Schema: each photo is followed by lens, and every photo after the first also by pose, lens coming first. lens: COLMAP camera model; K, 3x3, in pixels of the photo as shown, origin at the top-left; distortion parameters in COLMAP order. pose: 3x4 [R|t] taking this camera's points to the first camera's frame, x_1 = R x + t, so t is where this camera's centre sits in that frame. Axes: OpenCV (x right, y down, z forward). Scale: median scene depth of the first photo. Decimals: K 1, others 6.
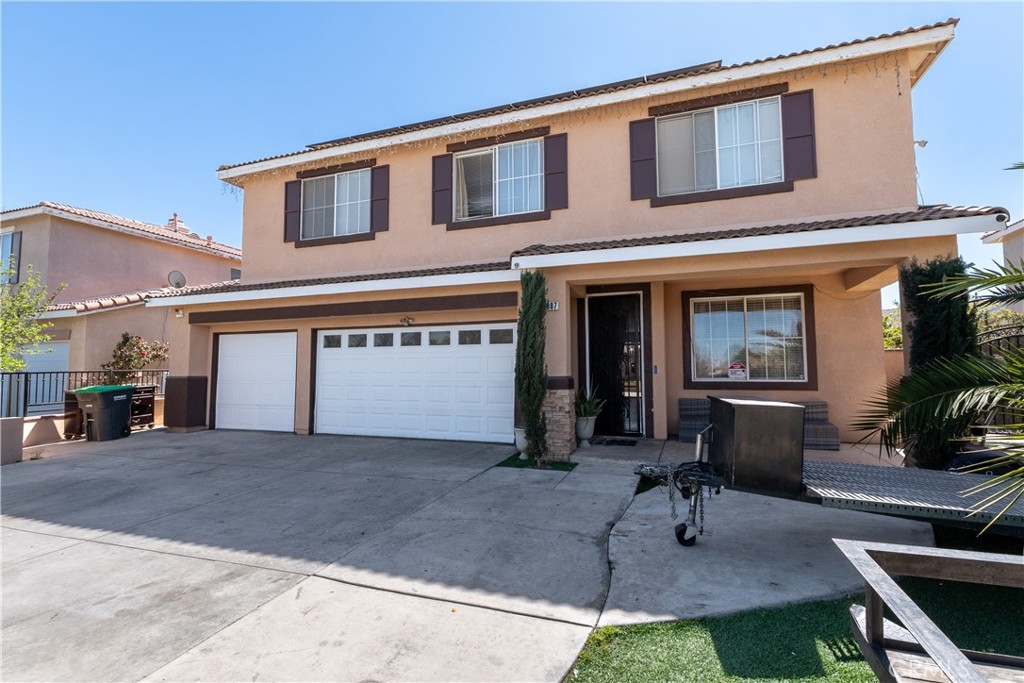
lens RADIAL K [[482.6, 0, 512.0], [0, 482.6, 341.5], [0, 0, 1]] dist [-0.000845, -0.000746]
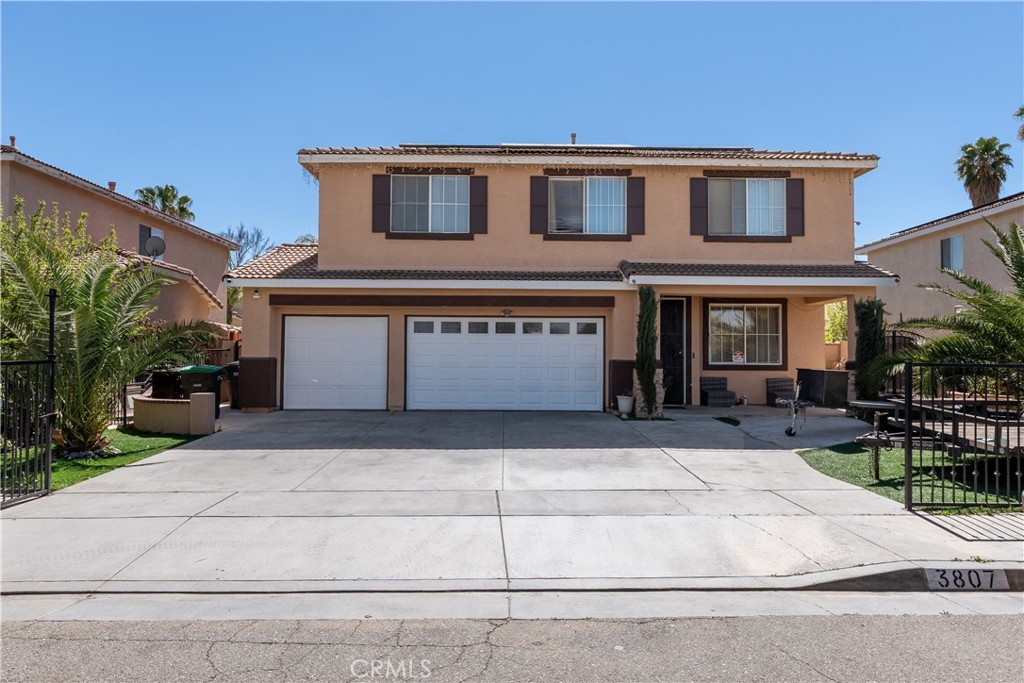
lens RADIAL K [[695.0, 0, 512.0], [0, 695.0, 341.5], [0, 0, 1]] dist [-0.011139, -0.001256]
pose [[0.935330, 0.017207, 0.353357, -0.810174], [-0.031628, 0.998884, 0.035078, -0.032227], [-0.352359, -0.043986, 0.934831, -0.614082]]
